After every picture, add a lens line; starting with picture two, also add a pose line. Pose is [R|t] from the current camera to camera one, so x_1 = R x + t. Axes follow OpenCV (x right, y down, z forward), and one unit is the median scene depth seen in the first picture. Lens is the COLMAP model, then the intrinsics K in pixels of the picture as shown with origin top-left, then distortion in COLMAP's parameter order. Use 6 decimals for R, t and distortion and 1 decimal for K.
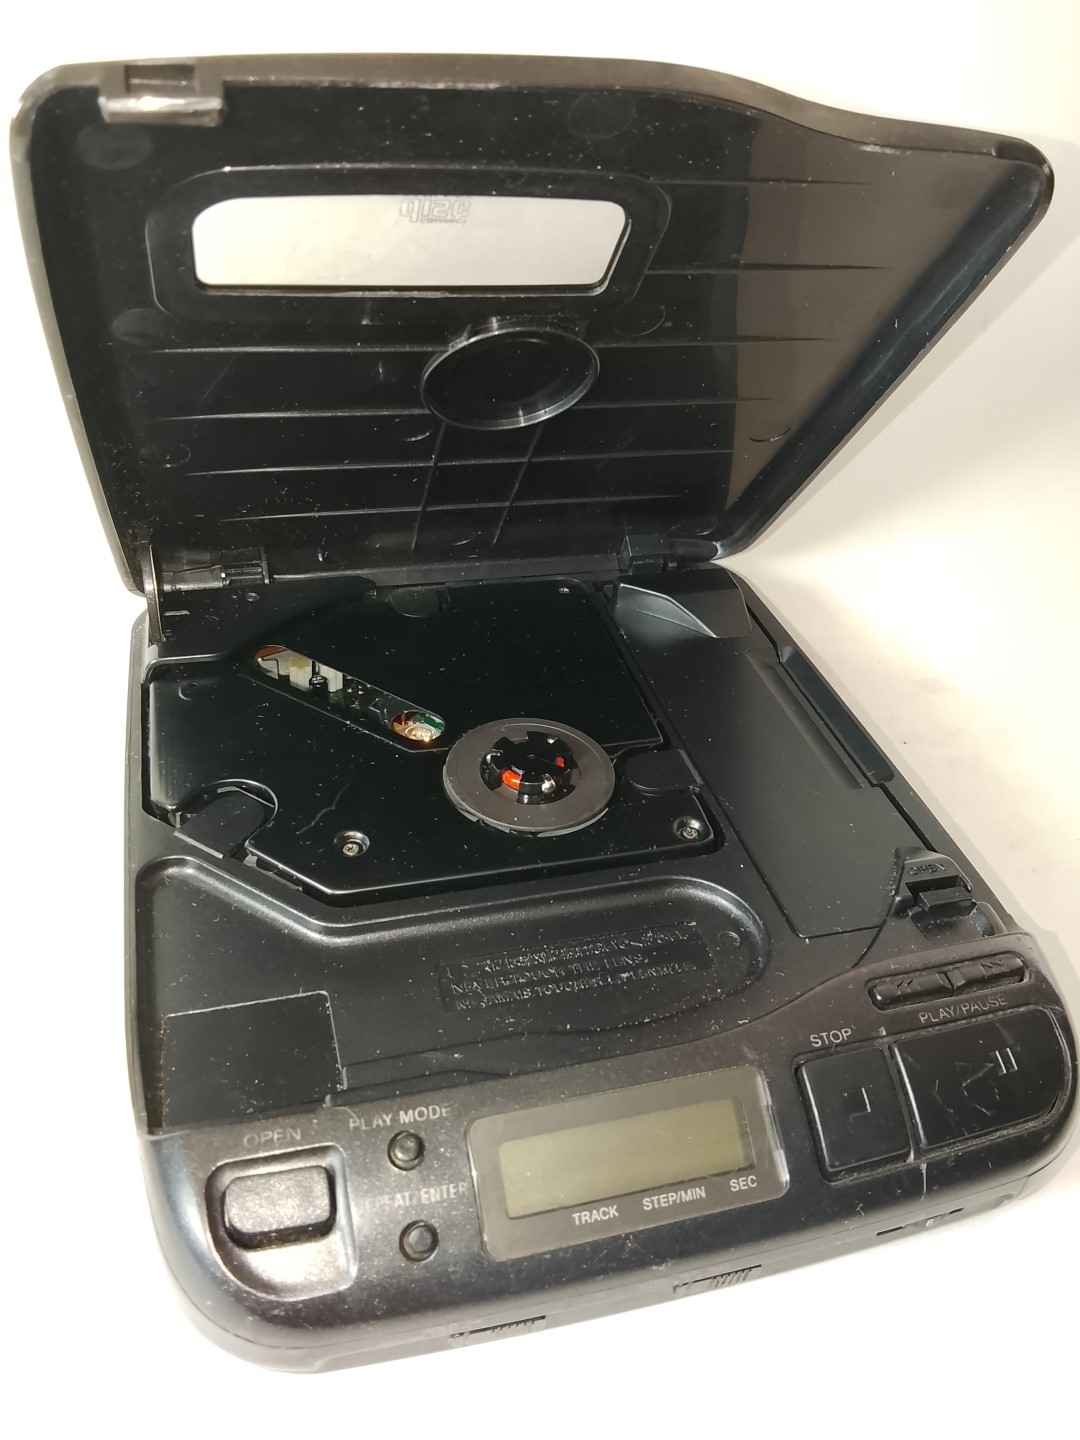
lens RADIAL K [[1160.1, 0, 540.0], [0, 1160.1, 720.0], [0, 0, 1]] dist [0.091848, -0.173329]
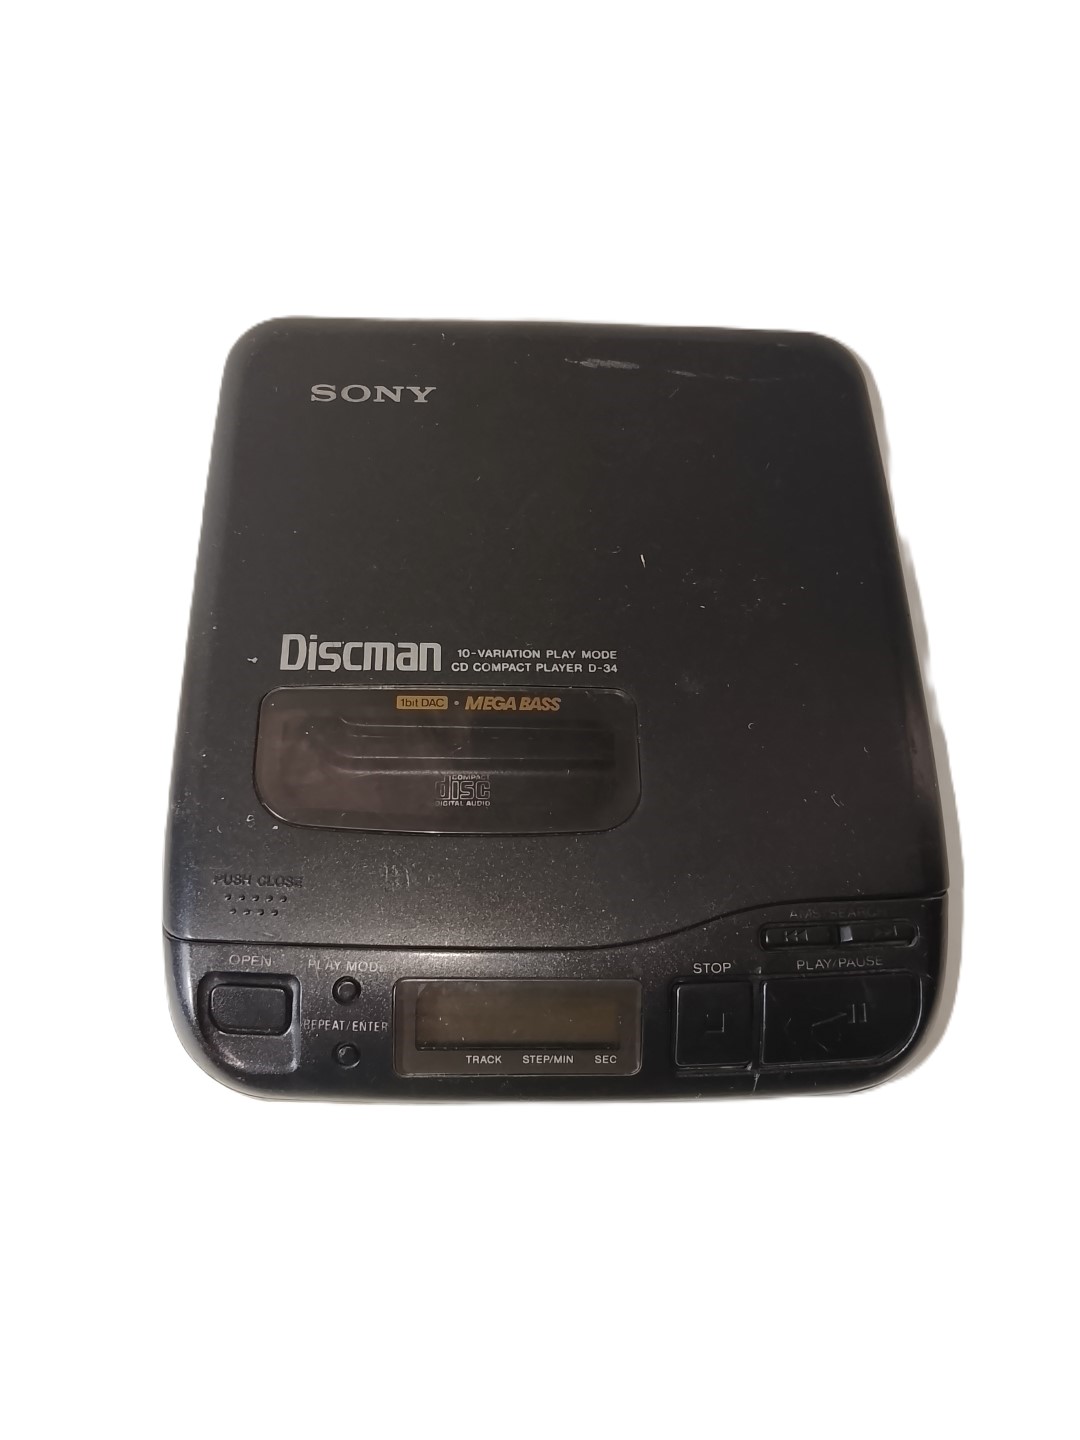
lens RADIAL K [[1160.1, 0, 540.0], [0, 1160.1, 720.0], [0, 0, 1]] dist [0.091848, -0.173329]
pose [[0.968771, 0.217175, -0.119657, 0.181419], [-0.142256, 0.882052, 0.449163, -0.506119], [0.203090, -0.418115, 0.885401, 0.015595]]
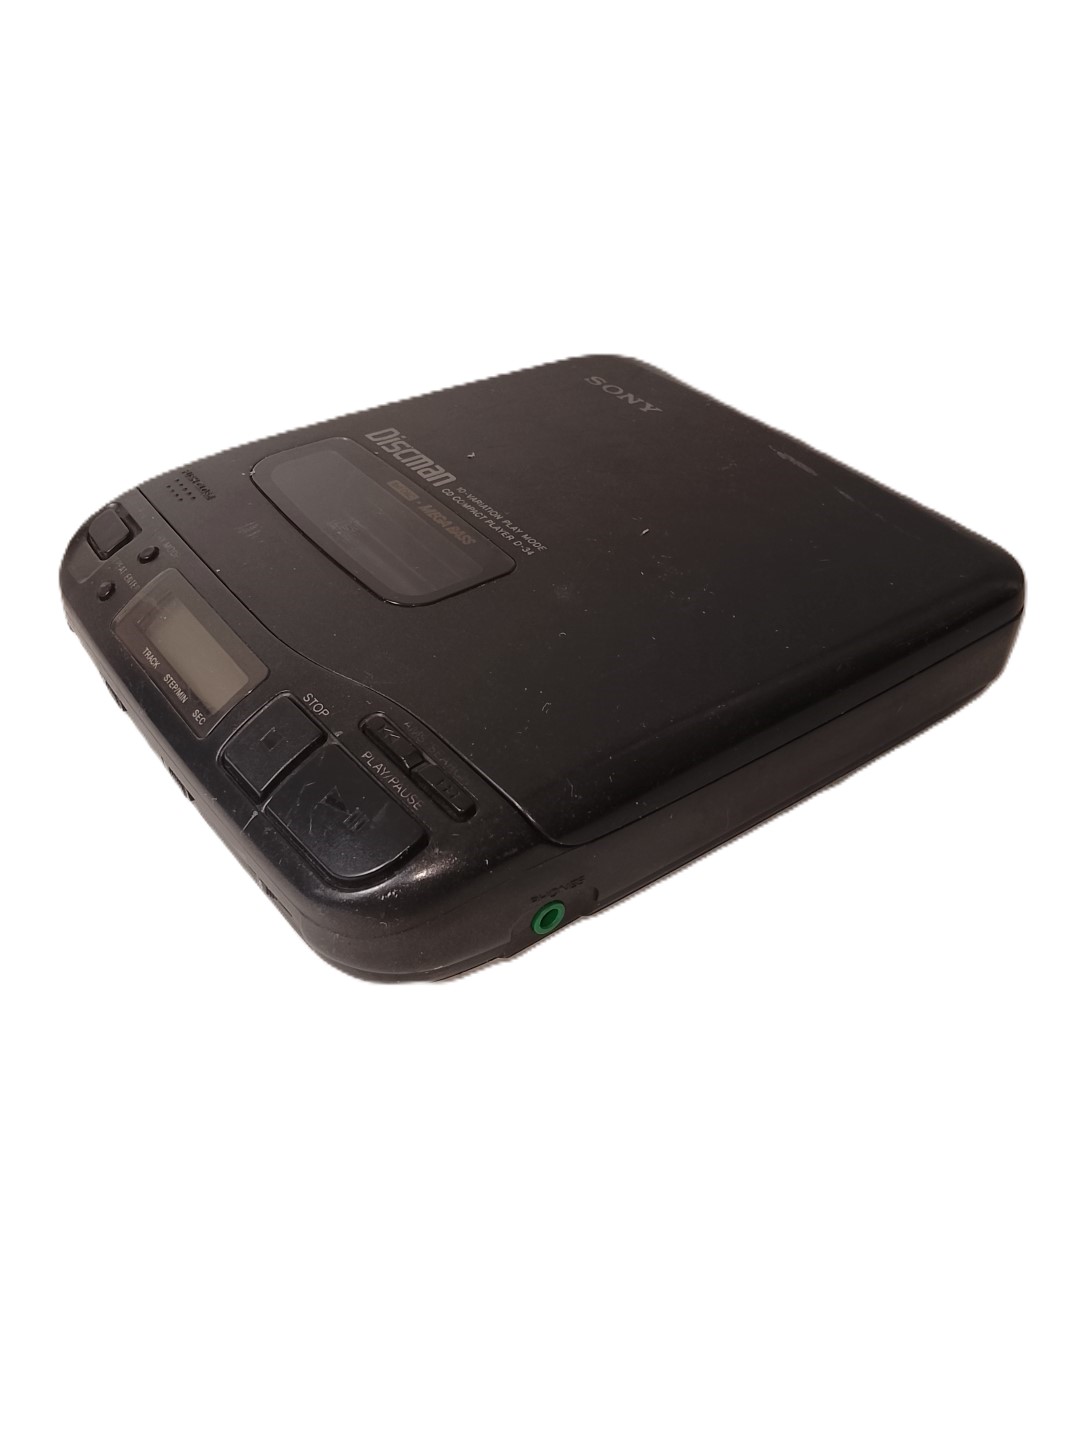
lens RADIAL K [[1160.1, 0, 540.0], [0, 1160.1, 720.0], [0, 0, 1]] dist [0.091848, -0.173329]
pose [[0.371021, 0.542403, -0.753753, 1.333758], [-0.580747, 0.768901, 0.267441, -0.174464], [0.724622, 0.338513, 0.600277, 0.511280]]
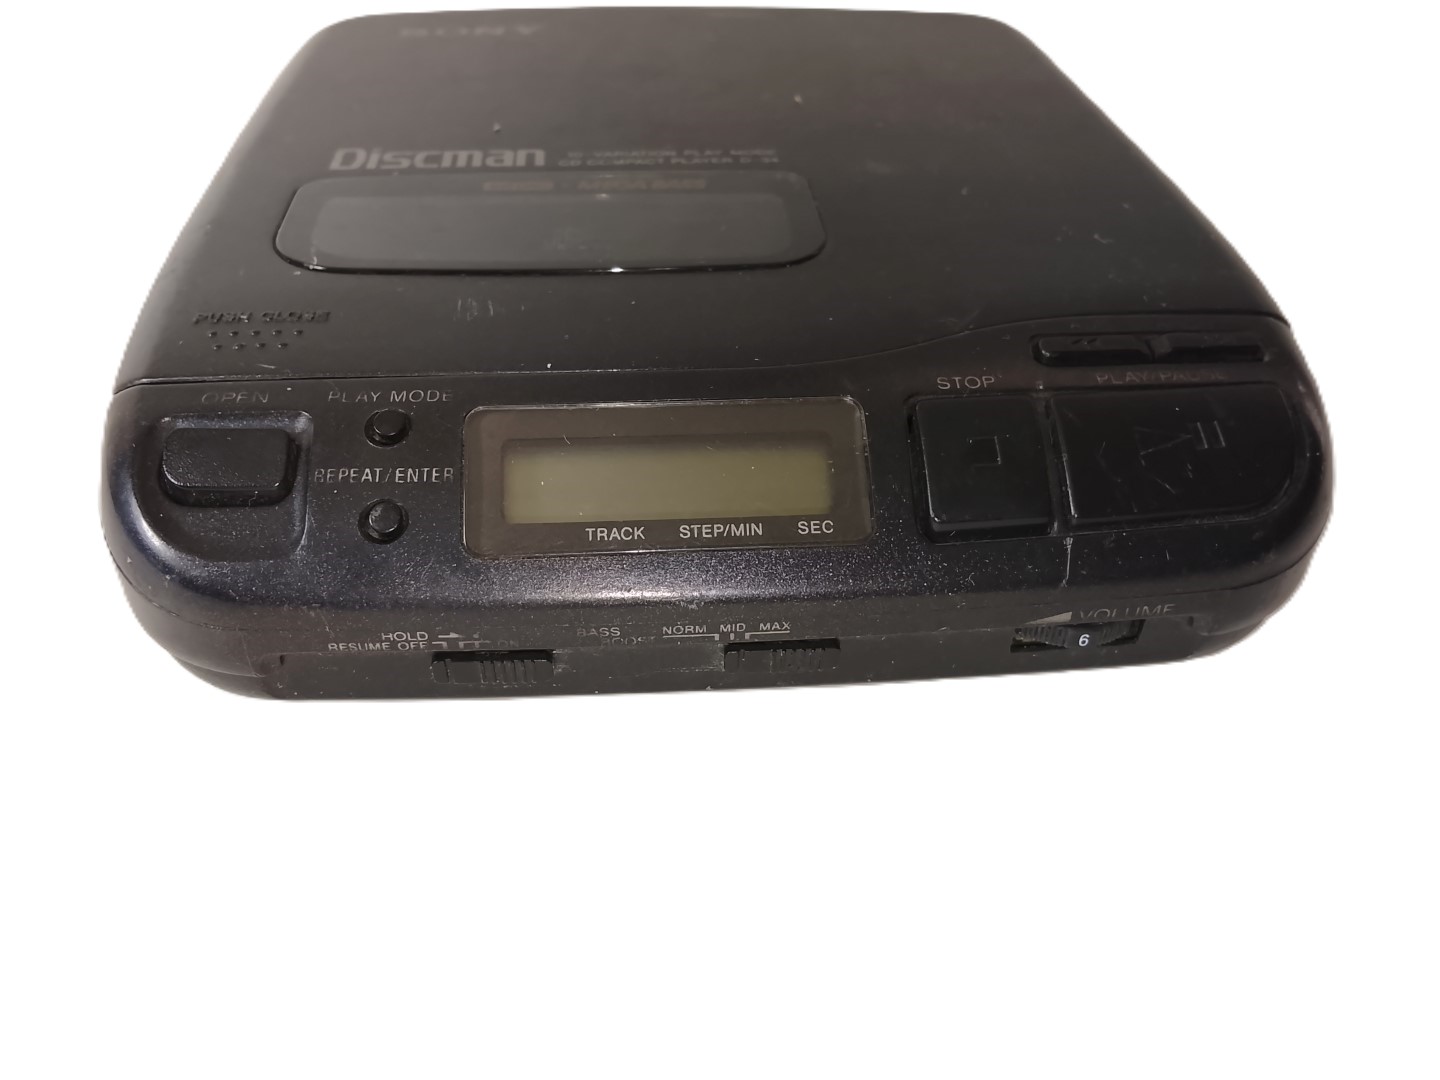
lens RADIAL K [[1160.1, 0, 715.5], [0, 1160.1, 561.0], [0, 0, 1]] dist [0.091848, -0.173329]
pose [[0.980646, 0.076212, -0.180349, 0.256298], [-0.072007, 0.996960, 0.029759, 0.411279], [0.182068, -0.016197, 0.983152, 0.239105]]
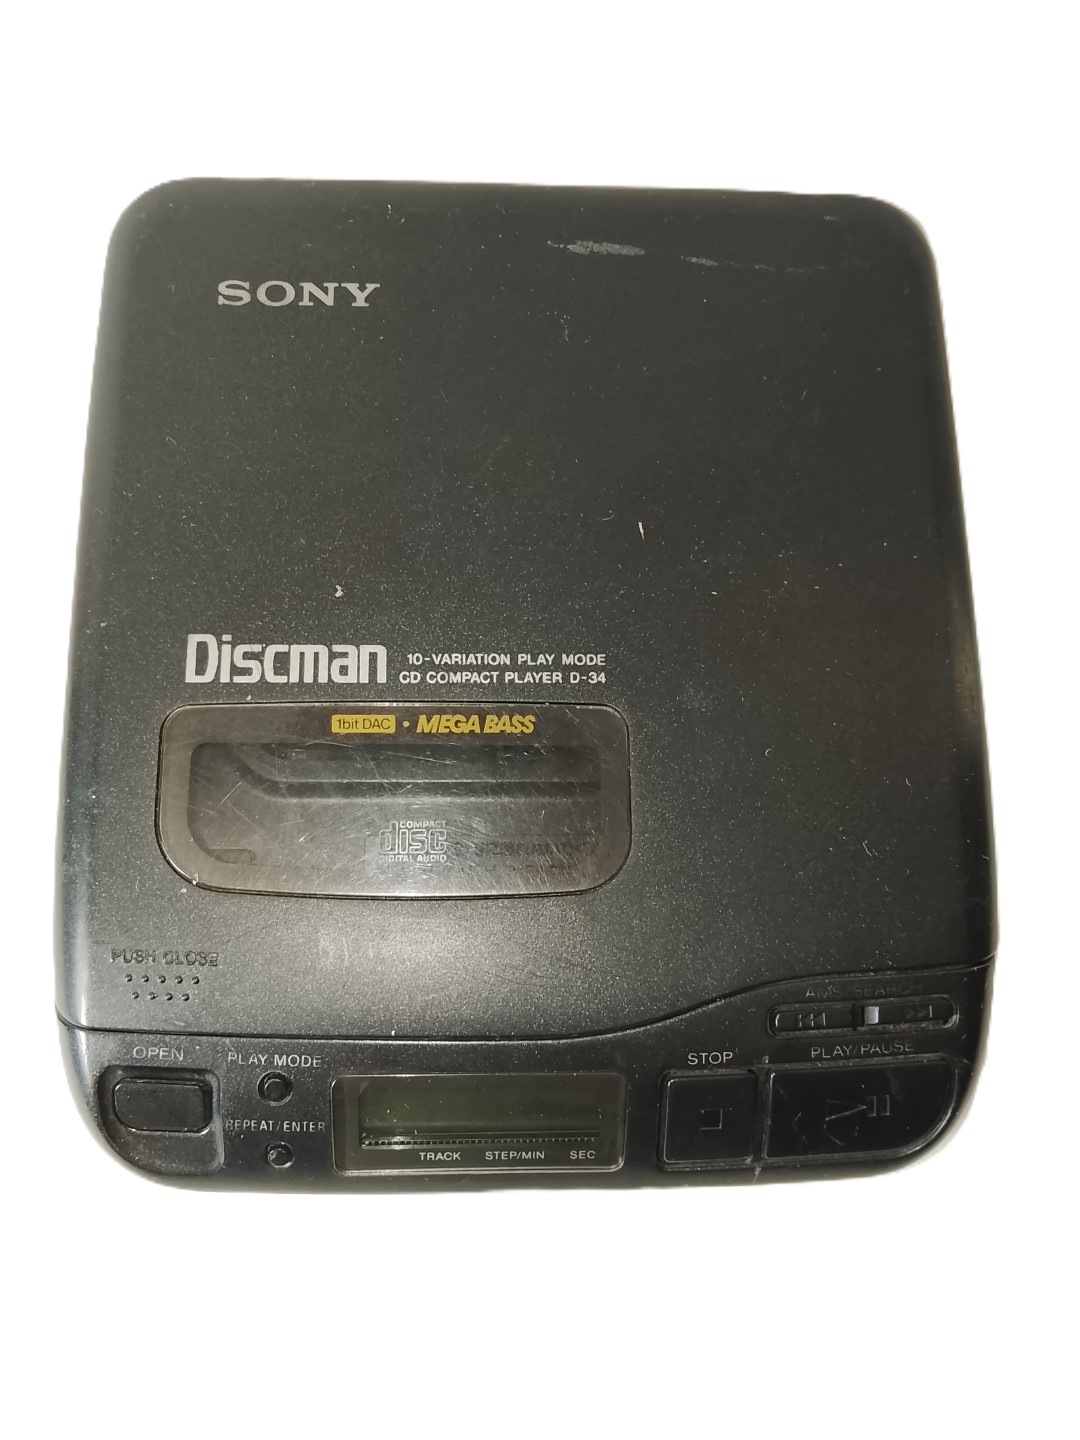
lens RADIAL K [[1160.1, 0, 540.0], [0, 1160.1, 720.0], [0, 0, 1]] dist [0.091848, -0.173329]
pose [[0.966917, 0.242912, -0.077884, 0.125629], [-0.143623, 0.770727, 0.620768, -0.607750], [0.210819, -0.589045, 0.780116, 0.389590]]
